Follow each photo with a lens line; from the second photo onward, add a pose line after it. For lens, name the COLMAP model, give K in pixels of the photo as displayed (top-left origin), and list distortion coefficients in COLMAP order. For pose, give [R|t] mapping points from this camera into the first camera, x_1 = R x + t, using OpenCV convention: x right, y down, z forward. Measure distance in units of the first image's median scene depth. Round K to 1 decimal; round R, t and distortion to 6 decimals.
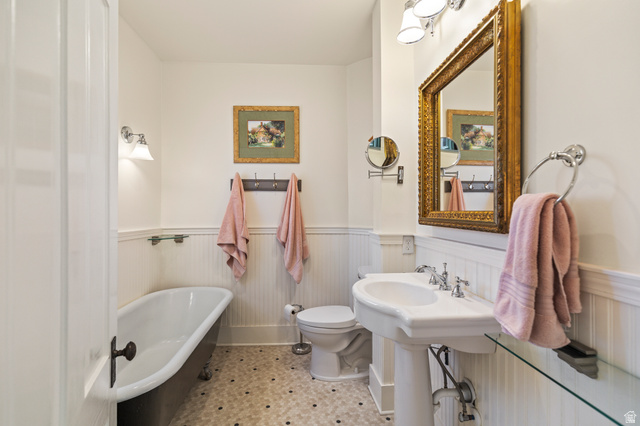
lens RADIAL K [[294.7, 0, 319.8], [0, 294.7, 212.4], [0, 0, 1]] dist [0.005602, -0.000809]
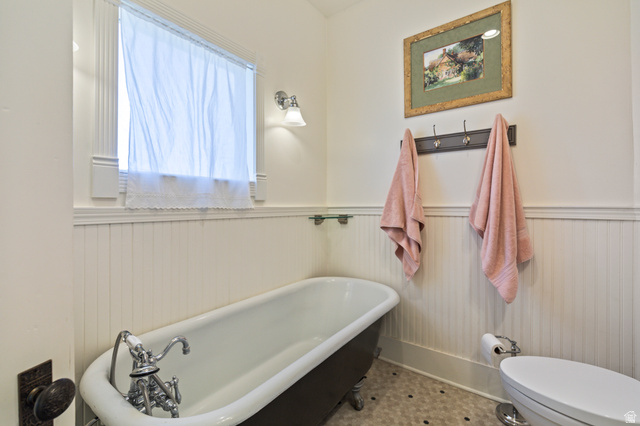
lens RADIAL K [[294.7, 0, 316.2], [0, 294.7, 203.8], [0, 0, 1]] dist [0.005602, -0.000809]
pose [[0.767004, 0.000199, -0.641642, 0.009412], [-0.000834, 0.999999, -0.000686, 0.046275], [0.641642, 0.001061, 0.767004, 0.302589]]
